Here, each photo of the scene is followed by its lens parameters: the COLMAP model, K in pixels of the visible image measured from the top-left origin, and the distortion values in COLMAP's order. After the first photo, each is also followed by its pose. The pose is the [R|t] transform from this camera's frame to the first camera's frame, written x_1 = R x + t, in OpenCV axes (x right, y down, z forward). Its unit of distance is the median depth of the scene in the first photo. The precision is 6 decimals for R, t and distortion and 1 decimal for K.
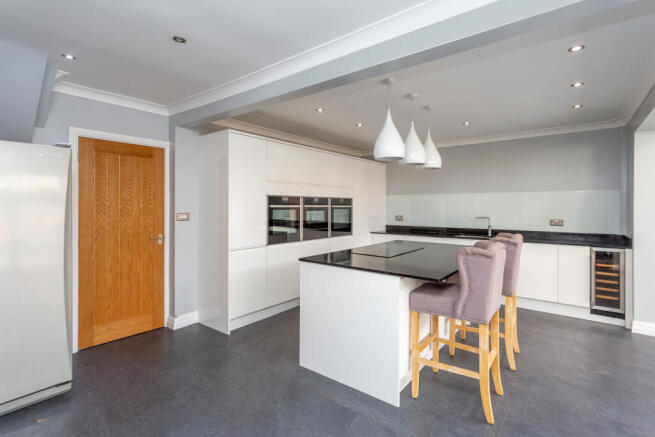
lens RADIAL K [[314.5, 0, 326.2], [0, 314.5, 221.1], [0, 0, 1]] dist [0.003538, 0.000473]
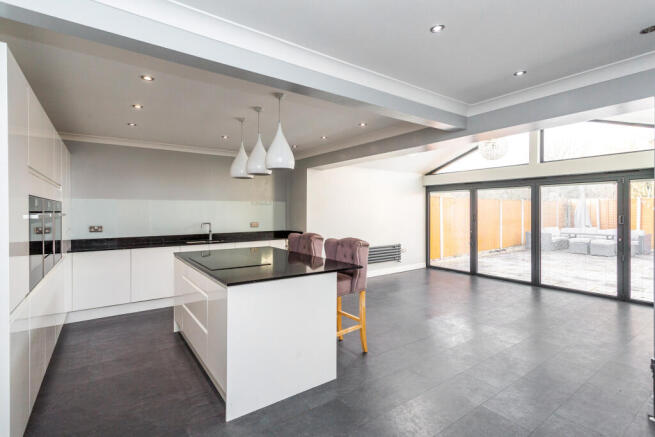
lens RADIAL K [[314.5, 0, 327.7], [0, 314.5, 214.9], [0, 0, 1]] dist [0.003538, 0.000473]
pose [[0.275534, -0.010779, 0.961231, -0.927644], [0.049656, 0.998762, -0.003034, -0.035250], [-0.960008, 0.048566, 0.275728, 0.661628]]
